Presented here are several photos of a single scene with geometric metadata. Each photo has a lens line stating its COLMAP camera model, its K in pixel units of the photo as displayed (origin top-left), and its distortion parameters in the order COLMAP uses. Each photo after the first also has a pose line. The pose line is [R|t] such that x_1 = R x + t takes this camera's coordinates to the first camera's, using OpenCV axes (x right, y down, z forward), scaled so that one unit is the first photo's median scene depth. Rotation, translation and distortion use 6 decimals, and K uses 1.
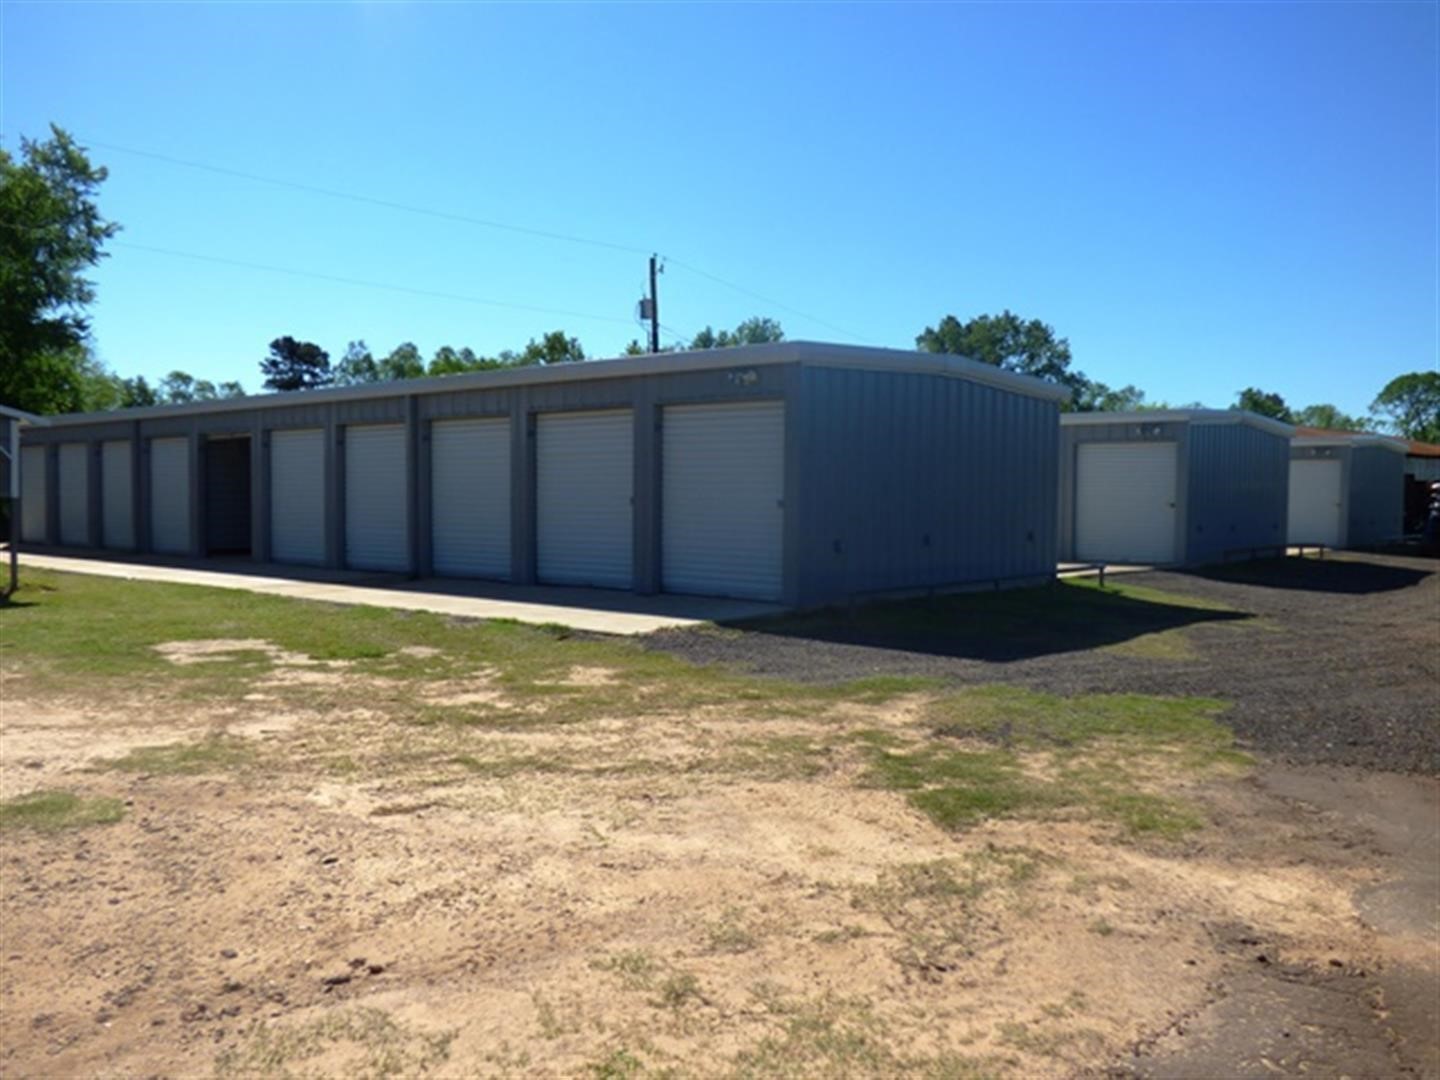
lens RADIAL K [[1199.6, 0, 722.7], [0, 1199.6, 535.6], [0, 0, 1]] dist [-0.055713, -0.001197]
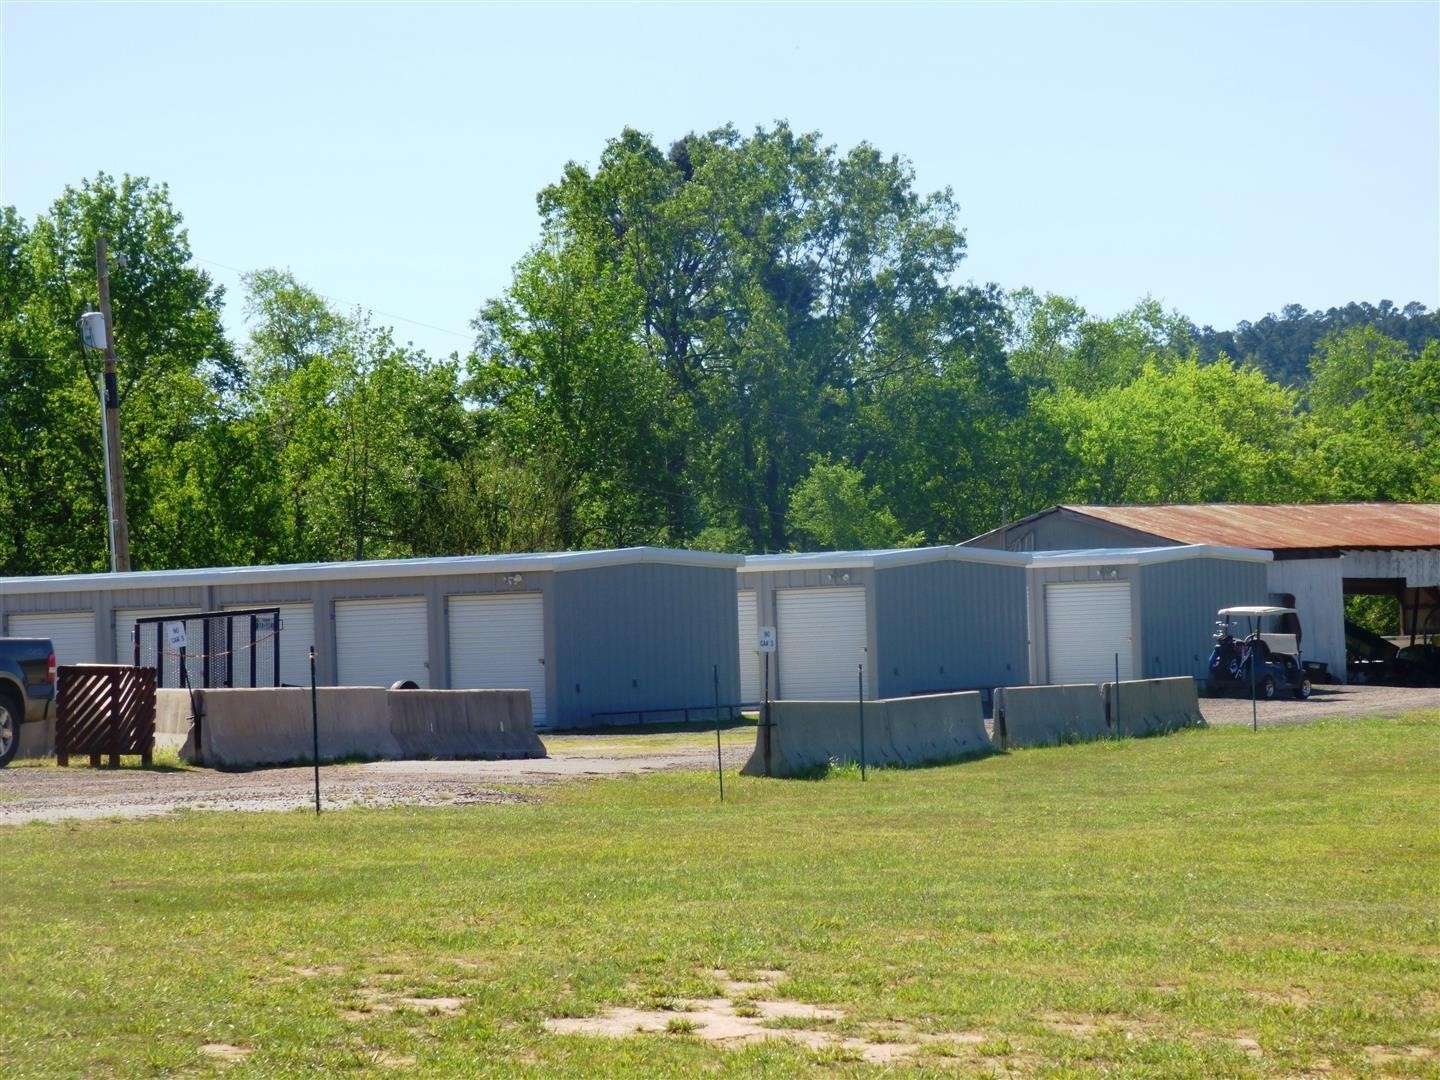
lens RADIAL K [[5445.1, 0, 720.3], [0, 5445.1, 539.1], [0, 0, 1]] dist [0.434980, 0.000000]
pose [[0.979236, -0.044299, 0.197822, -0.122325], [0.054857, 0.997330, -0.048212, 0.018498], [-0.195158, 0.058062, 0.979052, -0.653430]]
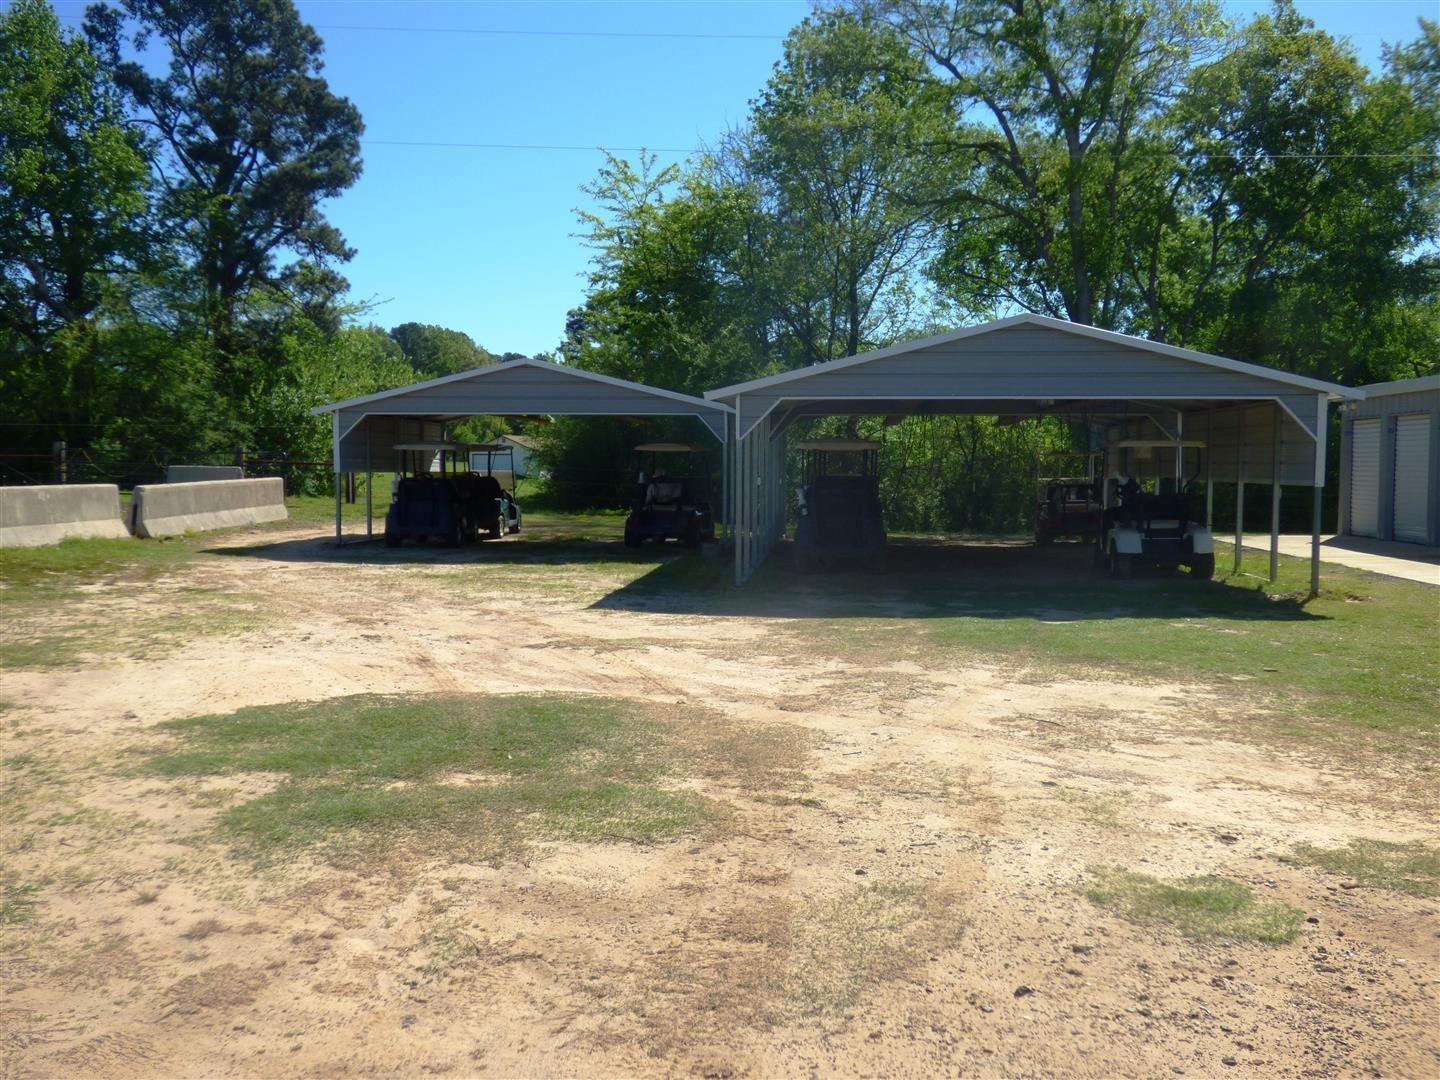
lens RADIAL K [[1454.7, 0, 720.8], [0, 1454.7, 543.6], [0, 0, 1]] dist [0.018322, 0.000000]
pose [[0.564916, 0.040078, -0.824175, 0.033600], [-0.025611, 0.999190, 0.031033, -0.023980], [0.824751, 0.003577, 0.565485, 0.098342]]
